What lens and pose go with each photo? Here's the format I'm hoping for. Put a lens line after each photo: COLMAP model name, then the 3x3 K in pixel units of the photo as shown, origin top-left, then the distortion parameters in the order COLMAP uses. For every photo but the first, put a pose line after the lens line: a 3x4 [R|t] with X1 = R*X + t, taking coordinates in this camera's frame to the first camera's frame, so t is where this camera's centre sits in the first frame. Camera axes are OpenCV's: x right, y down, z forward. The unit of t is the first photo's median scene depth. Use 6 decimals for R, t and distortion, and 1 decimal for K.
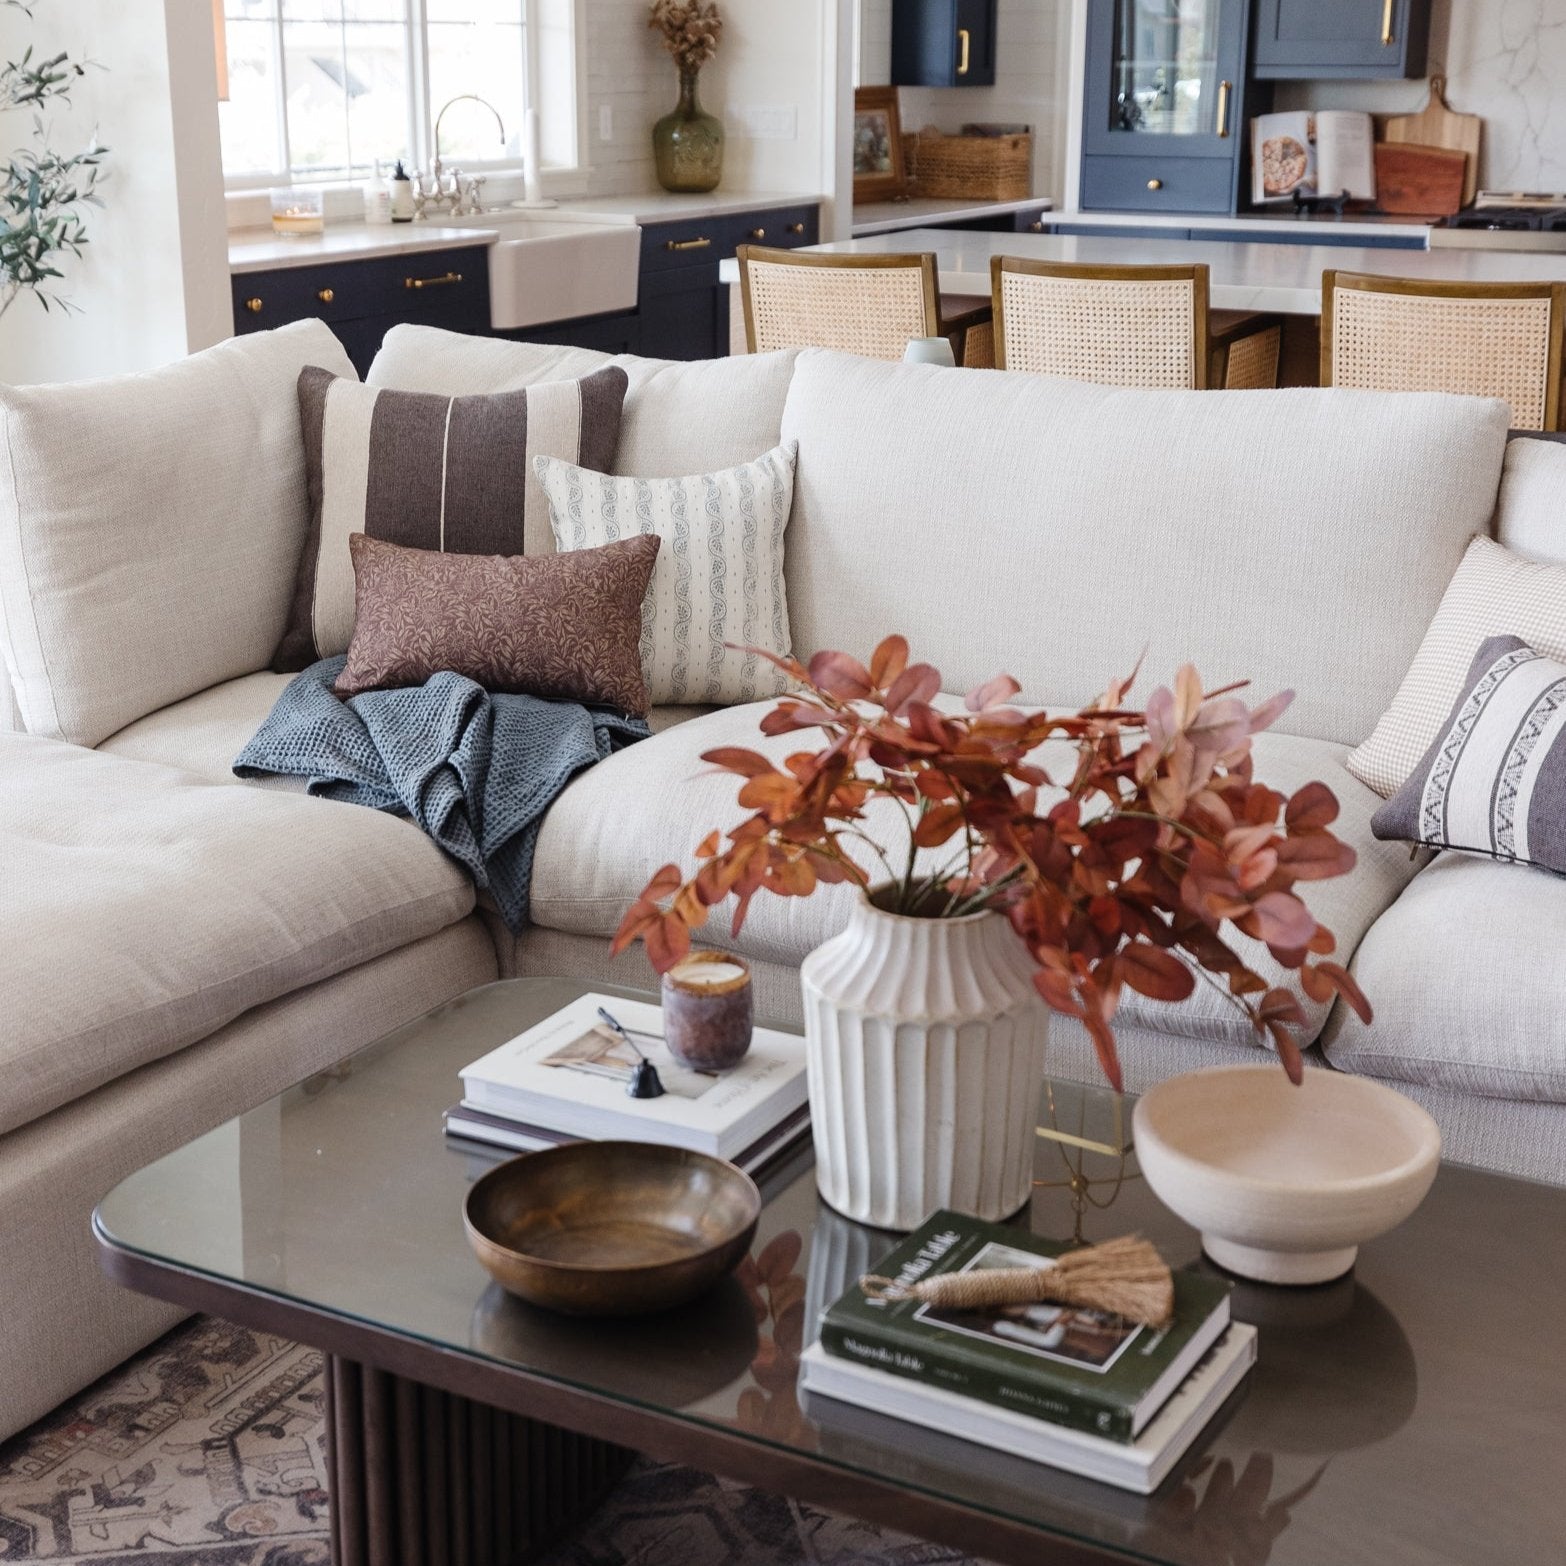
lens RADIAL K [[2379.1, 0, 789.3], [0, 2379.1, 814.6], [0, 0, 1]] dist [0.007149, 0.022282]
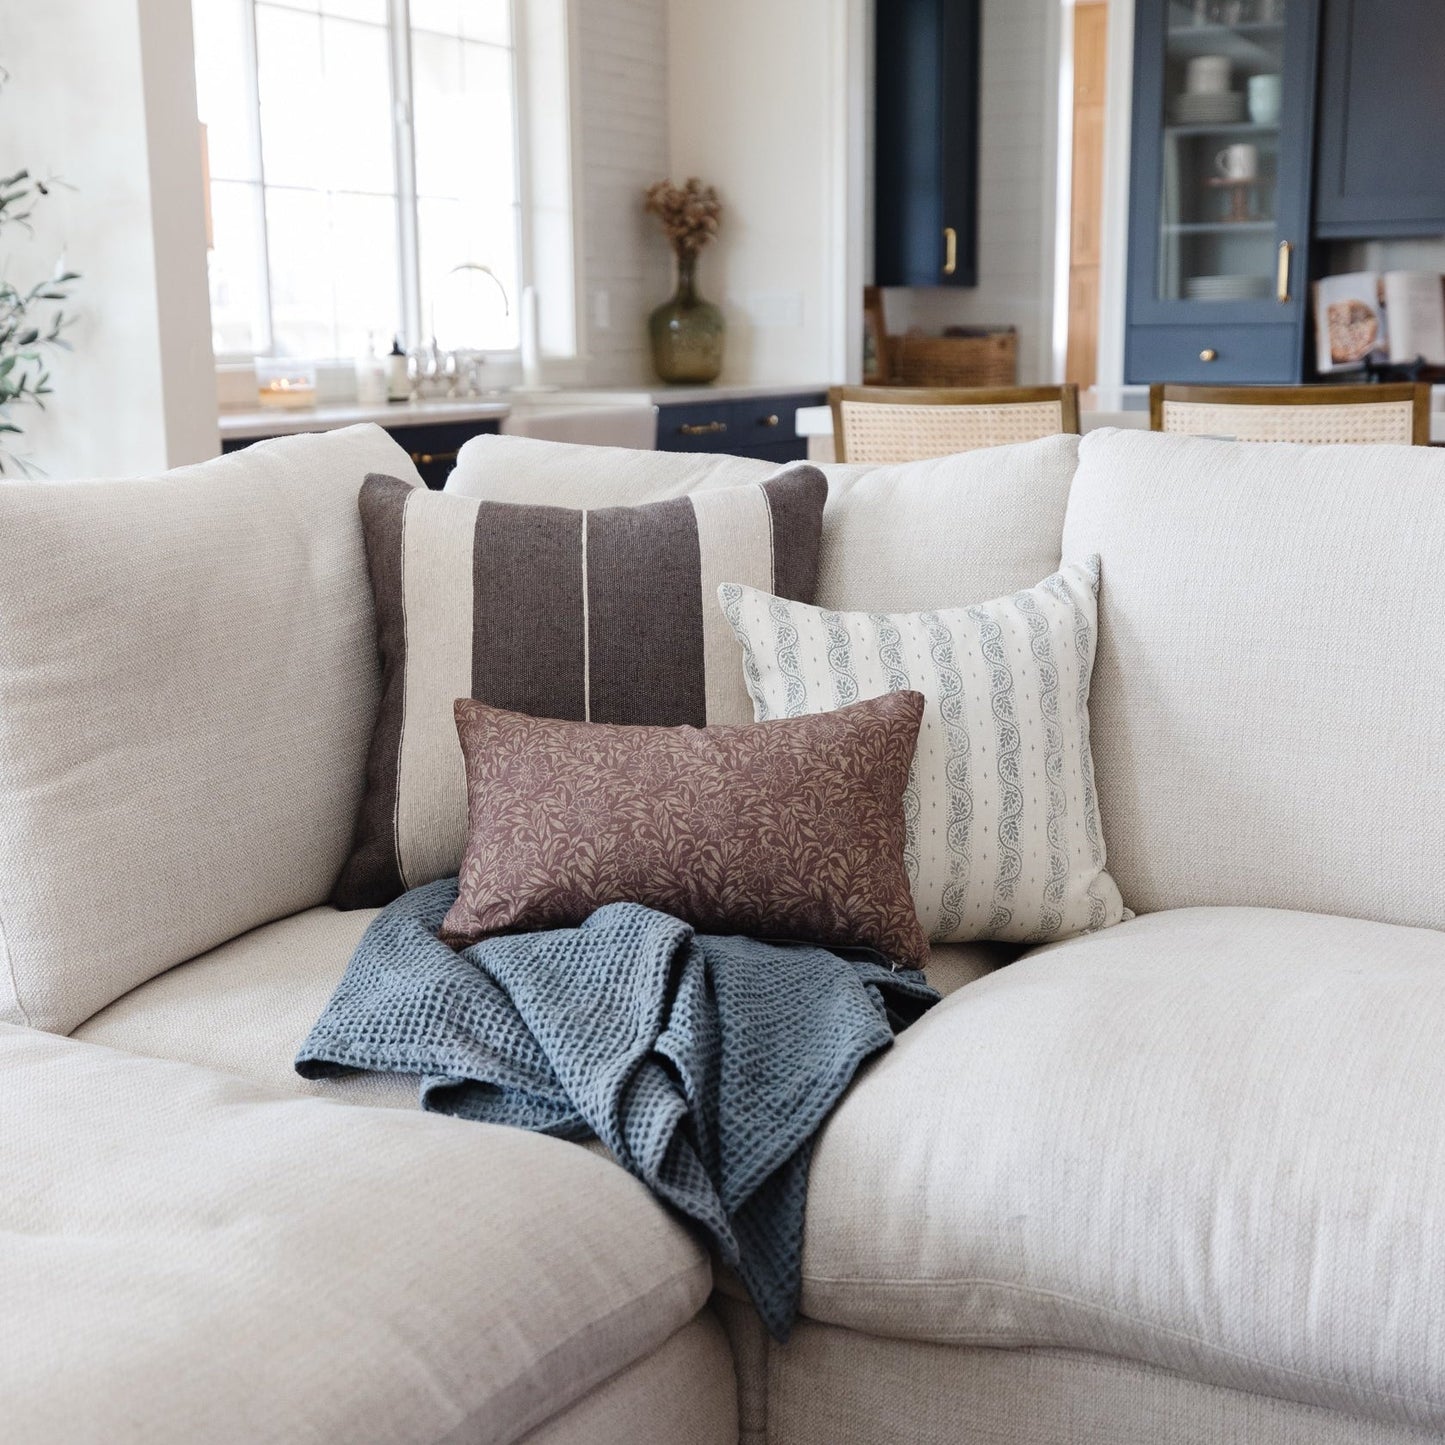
lens RADIAL K [[2206.9, 0, 719.9], [0, 2206.9, 828.6], [0, 0, 1]] dist [0.021740, -0.026800]
pose [[0.999692, -0.020408, 0.014091, -0.123019], [0.021563, 0.995945, -0.087347, -0.026756], [-0.012251, 0.087624, 0.996078, 0.394342]]
